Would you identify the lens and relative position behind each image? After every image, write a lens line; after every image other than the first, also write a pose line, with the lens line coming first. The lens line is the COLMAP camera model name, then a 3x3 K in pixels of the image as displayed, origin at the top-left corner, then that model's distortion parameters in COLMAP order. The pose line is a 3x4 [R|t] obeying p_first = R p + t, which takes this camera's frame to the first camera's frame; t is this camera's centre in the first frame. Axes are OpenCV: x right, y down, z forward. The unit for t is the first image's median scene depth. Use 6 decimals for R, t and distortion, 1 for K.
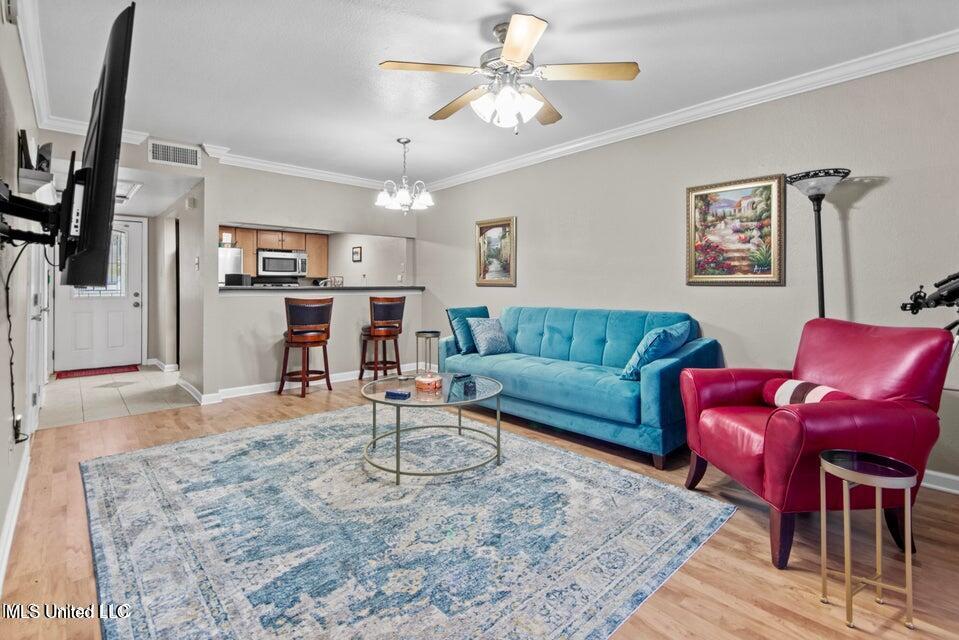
lens RADIAL K [[431.9, 0, 477.5], [0, 431.9, 286.3], [0, 0, 1]] dist [0.000565, -0.000257]
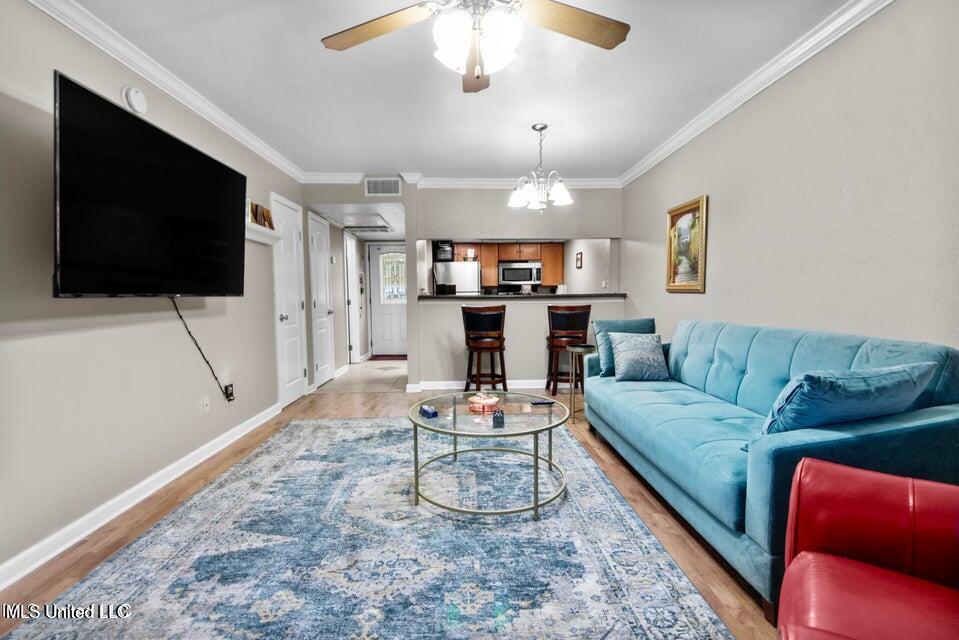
lens RADIAL K [[419.2, 0, 492.7], [0, 419.2, 331.8], [0, 0, 1]] dist [-0.001168, -0.000323]
pose [[0.773765, 0.048351, -0.631625, 0.316581], [0.010094, 0.996015, 0.088610, -0.000191], [0.633392, -0.074939, 0.770194, 0.263861]]
